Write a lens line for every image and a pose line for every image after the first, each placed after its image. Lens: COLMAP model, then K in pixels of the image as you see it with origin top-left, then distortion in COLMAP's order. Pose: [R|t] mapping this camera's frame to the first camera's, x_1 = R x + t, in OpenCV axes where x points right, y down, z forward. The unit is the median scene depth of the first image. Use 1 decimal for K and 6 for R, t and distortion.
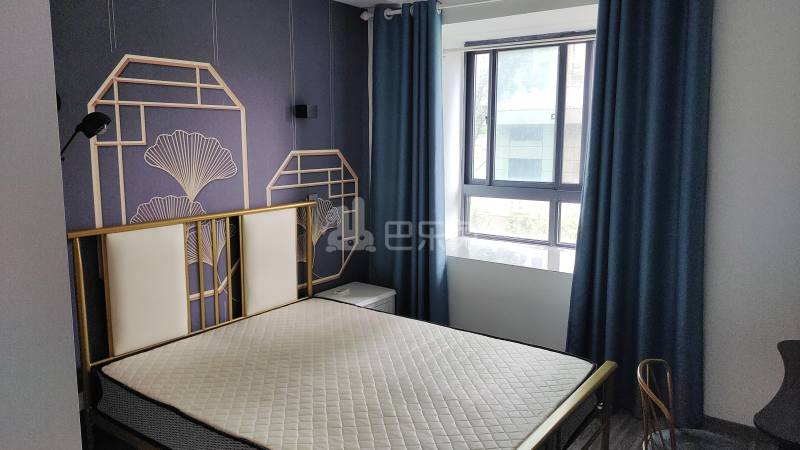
lens RADIAL K [[592.4, 0, 414.4], [0, 592.4, 224.1], [0, 0, 1]] dist [0.002988, 0.000278]
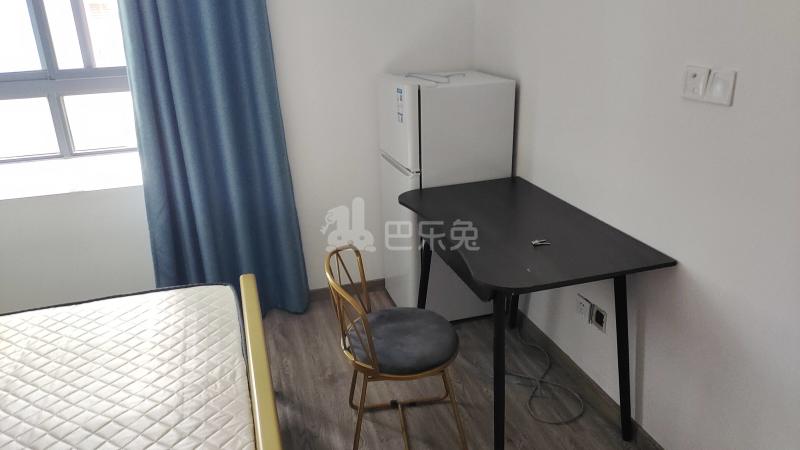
lens RADIAL K [[592.4, 0, 414.4], [0, 592.4, 224.1], [0, 0, 1]] dist [0.002988, 0.000278]
pose [[0.593682, -0.309268, 0.742896, -0.113365], [0.152802, 0.949726, 0.273260, -0.026433], [-0.790059, -0.048714, 0.611092, 0.252237]]
